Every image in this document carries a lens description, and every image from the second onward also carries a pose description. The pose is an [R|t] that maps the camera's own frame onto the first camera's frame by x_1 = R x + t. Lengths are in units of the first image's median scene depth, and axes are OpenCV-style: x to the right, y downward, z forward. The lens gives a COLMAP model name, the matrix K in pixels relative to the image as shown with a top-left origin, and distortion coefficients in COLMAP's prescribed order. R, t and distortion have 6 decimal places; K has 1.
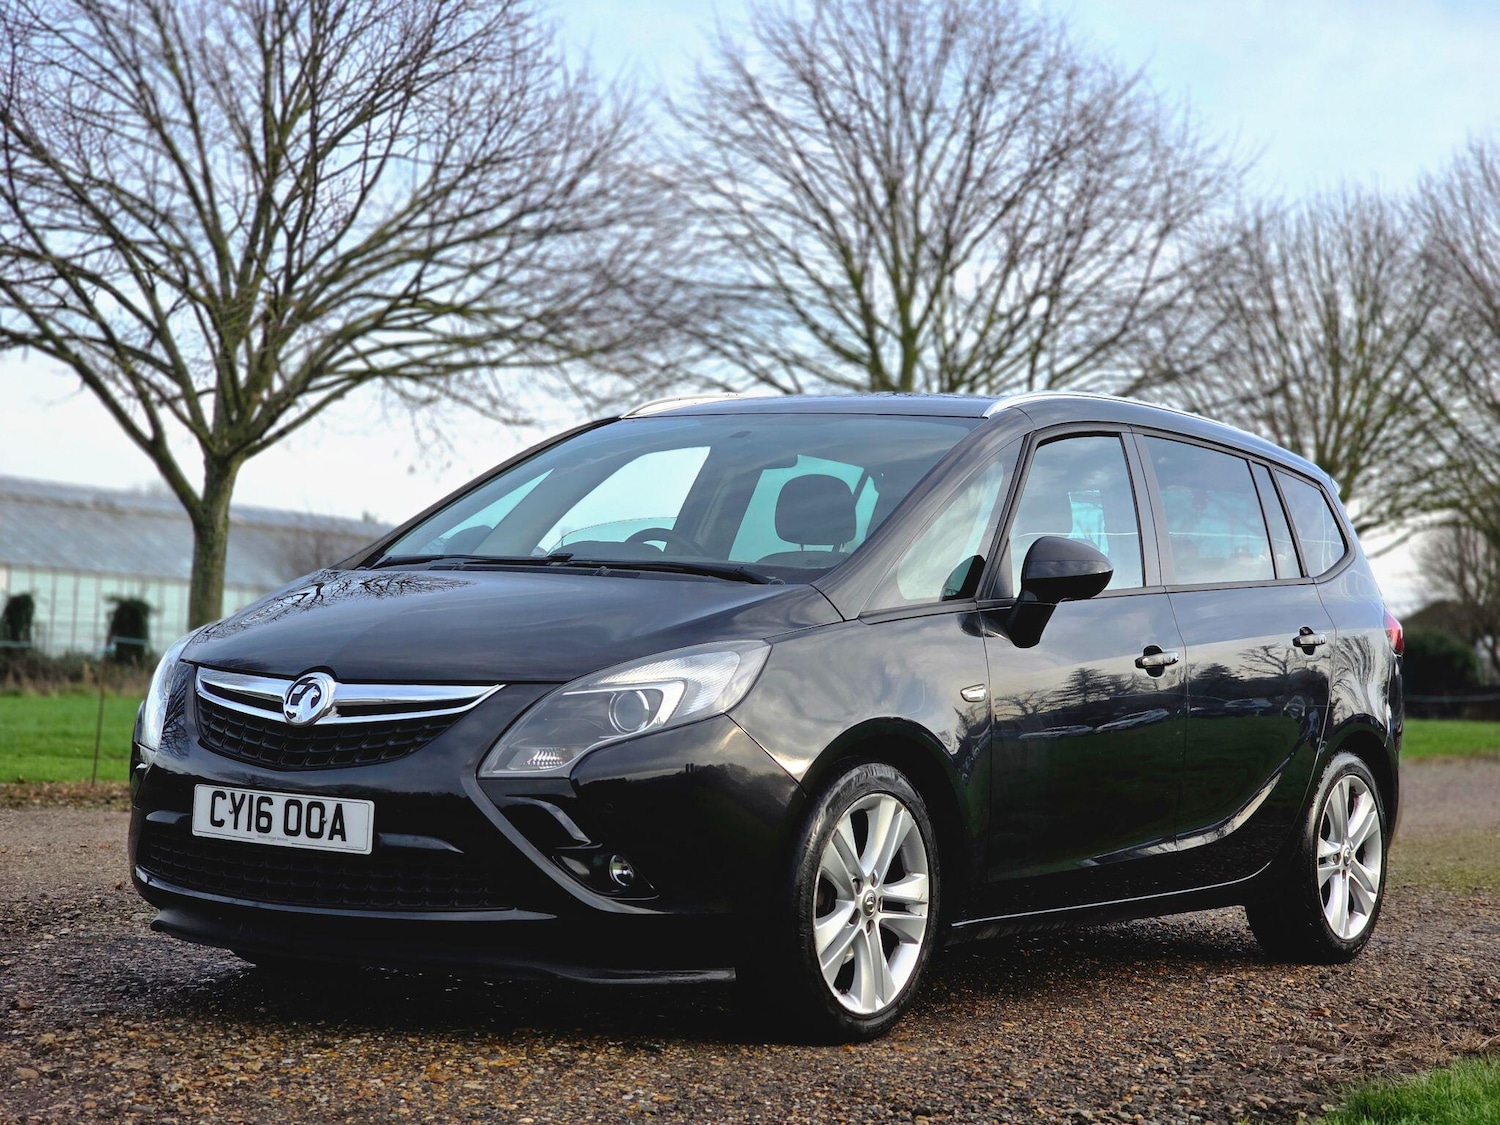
lens RADIAL K [[2804.3, 0, 720.4], [0, 2804.3, 563.9], [0, 0, 1]] dist [-0.113647, 1.656268]
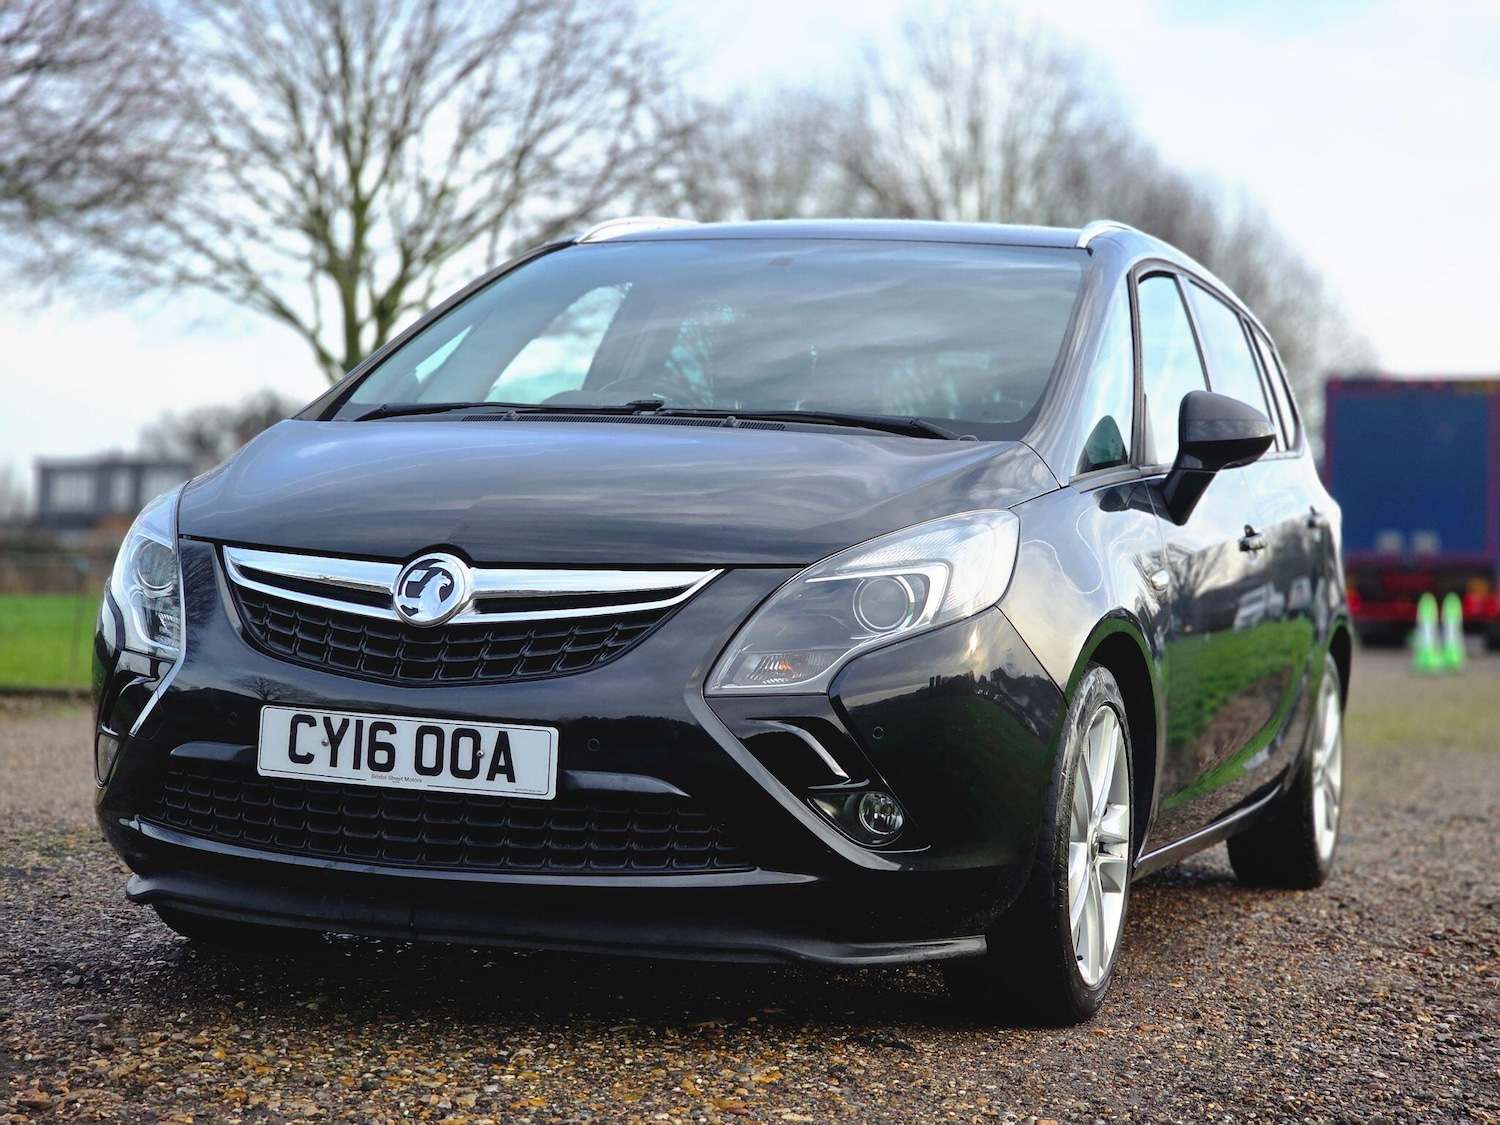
lens RADIAL K [[2804.3, 0, 720.4], [0, 2804.3, 563.9], [0, 0, 1]] dist [-0.113647, 1.656268]
pose [[0.970178, 0.001419, 0.242391, -0.253208], [-0.011110, 0.999192, 0.038616, 0.012370], [-0.242141, -0.040157, 0.969410, 0.268030]]
